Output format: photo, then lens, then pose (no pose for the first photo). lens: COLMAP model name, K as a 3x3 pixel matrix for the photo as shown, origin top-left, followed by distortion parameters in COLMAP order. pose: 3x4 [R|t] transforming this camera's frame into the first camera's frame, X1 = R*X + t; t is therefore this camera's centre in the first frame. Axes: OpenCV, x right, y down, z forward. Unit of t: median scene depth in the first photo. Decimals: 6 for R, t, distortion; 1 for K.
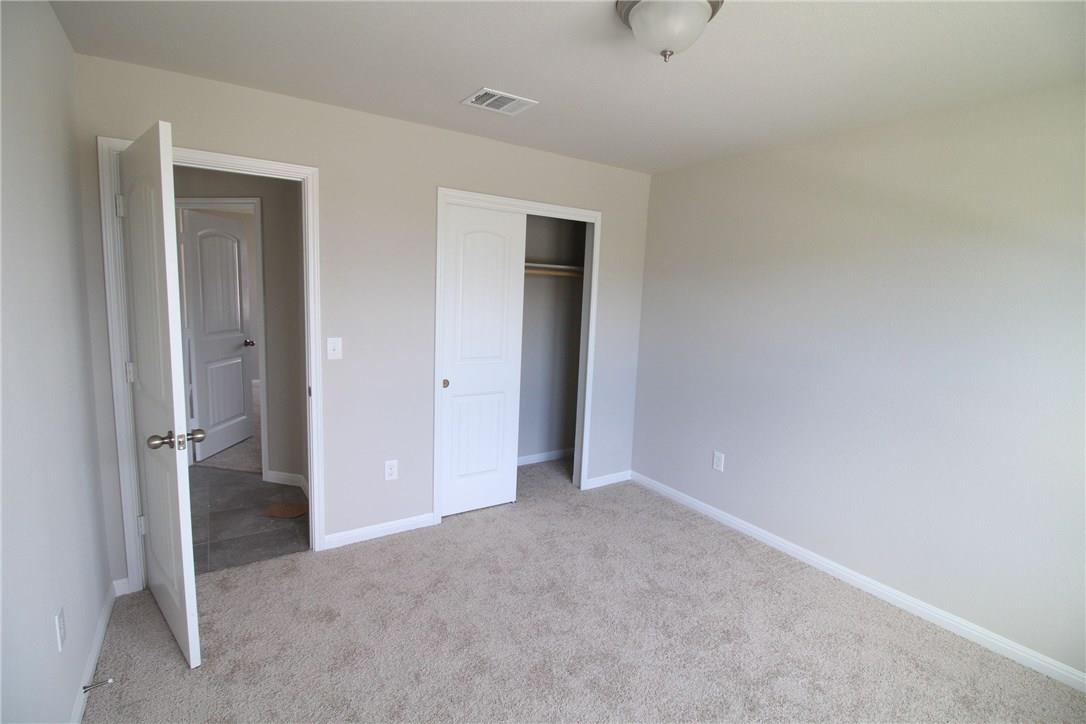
lens RADIAL K [[507.5, 0, 537.3], [0, 507.5, 367.2], [0, 0, 1]] dist [-0.018411, -0.000321]
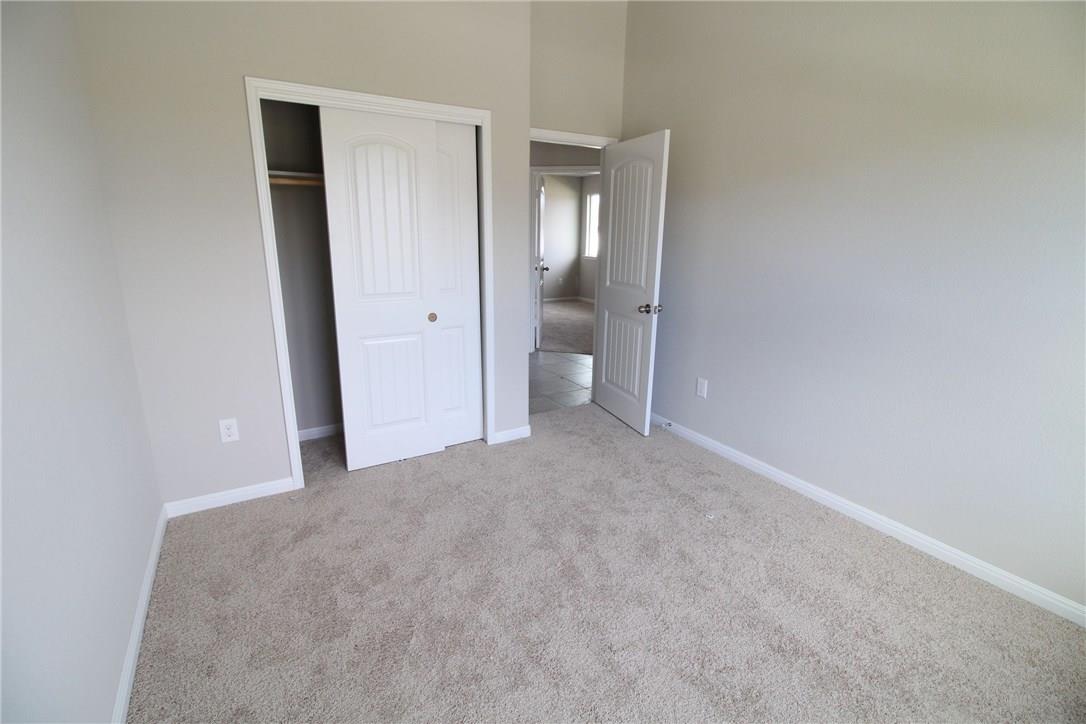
lens RADIAL K [[507.5, 0, 546.7], [0, 507.5, 359.8], [0, 0, 1]] dist [-0.018411, -0.000321]
pose [[0.999461, -0.007255, -0.032010, 0.275295], [0.011189, 0.992155, 0.124513, -0.016259], [0.030856, -0.124804, 0.991701, 0.189889]]
